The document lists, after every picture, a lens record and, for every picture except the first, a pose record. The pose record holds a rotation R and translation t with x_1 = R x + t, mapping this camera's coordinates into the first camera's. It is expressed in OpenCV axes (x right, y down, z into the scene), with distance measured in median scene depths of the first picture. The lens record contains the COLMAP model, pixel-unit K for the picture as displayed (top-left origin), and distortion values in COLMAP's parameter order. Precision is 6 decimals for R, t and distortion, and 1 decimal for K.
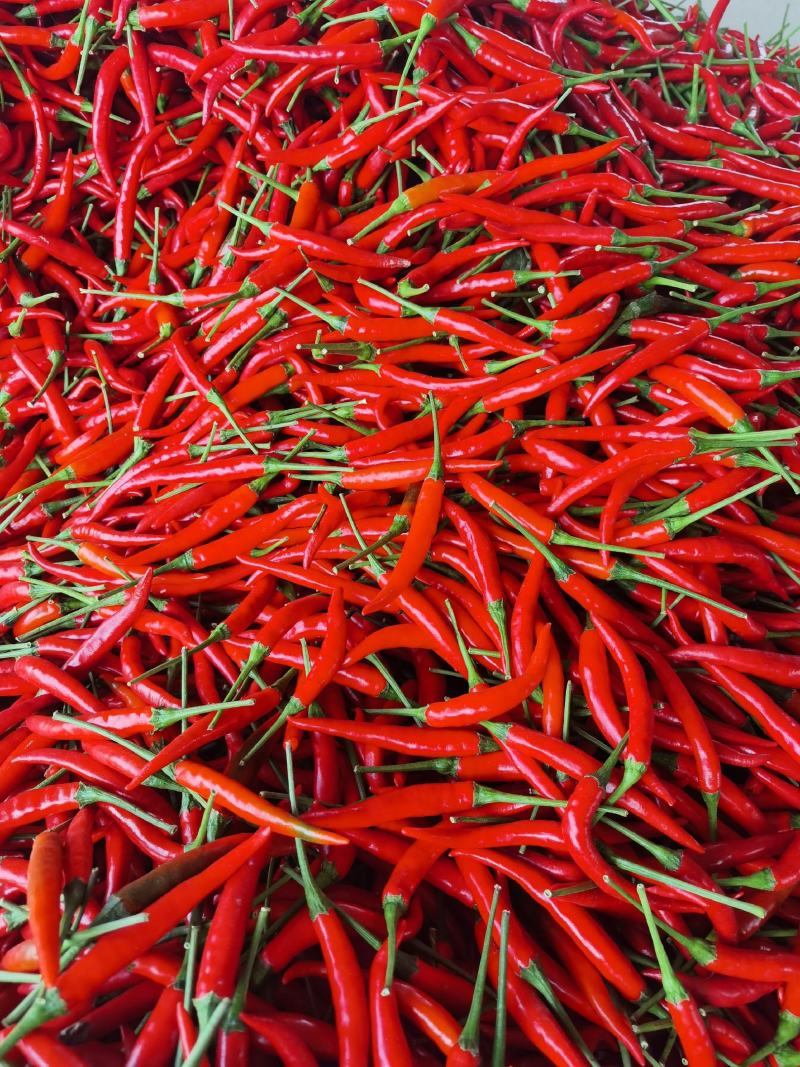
lens RADIAL K [[848.2, 0, 400.0], [0, 848.2, 533.5], [0, 0, 1]] dist [0.047901, 0.001183]
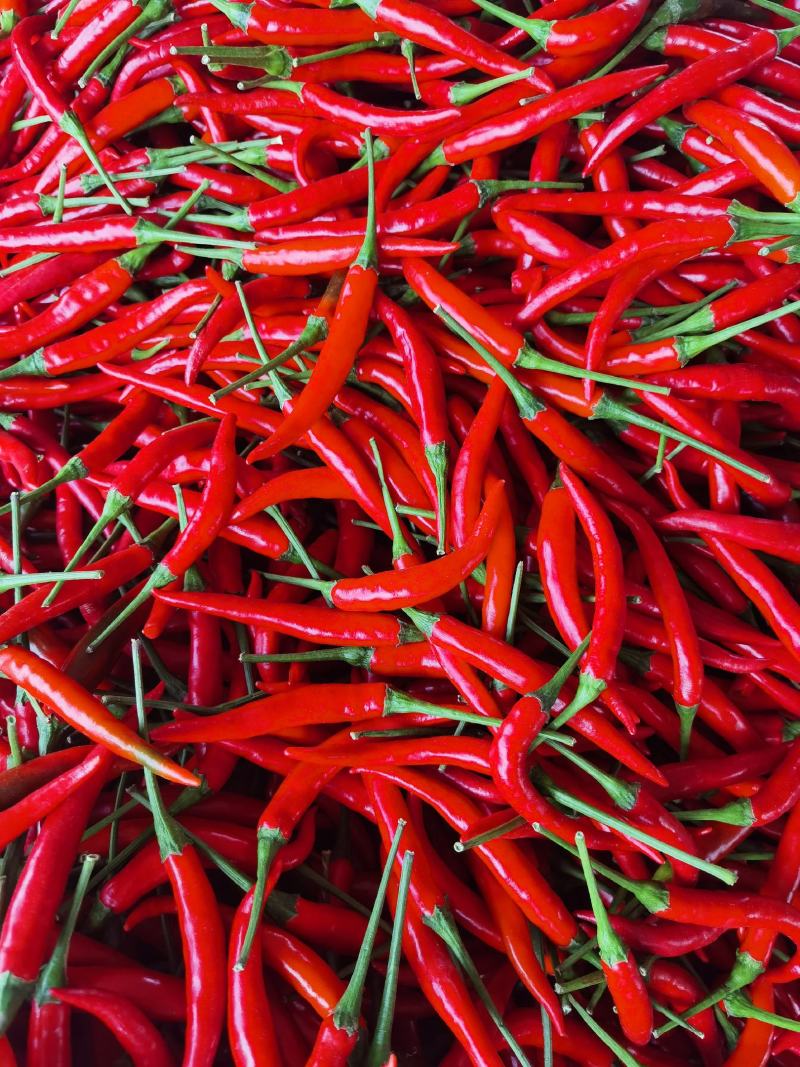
lens RADIAL K [[853.1, 0, 400.0], [0, 853.1, 533.5], [0, 0, 1]] dist [0.108231, -0.166968]
pose [[0.999328, 0.036579, -0.002482, 0.082609], [-0.034407, 0.959069, 0.281073, -0.053921], [0.012662, -0.280799, 0.959683, 0.244458]]
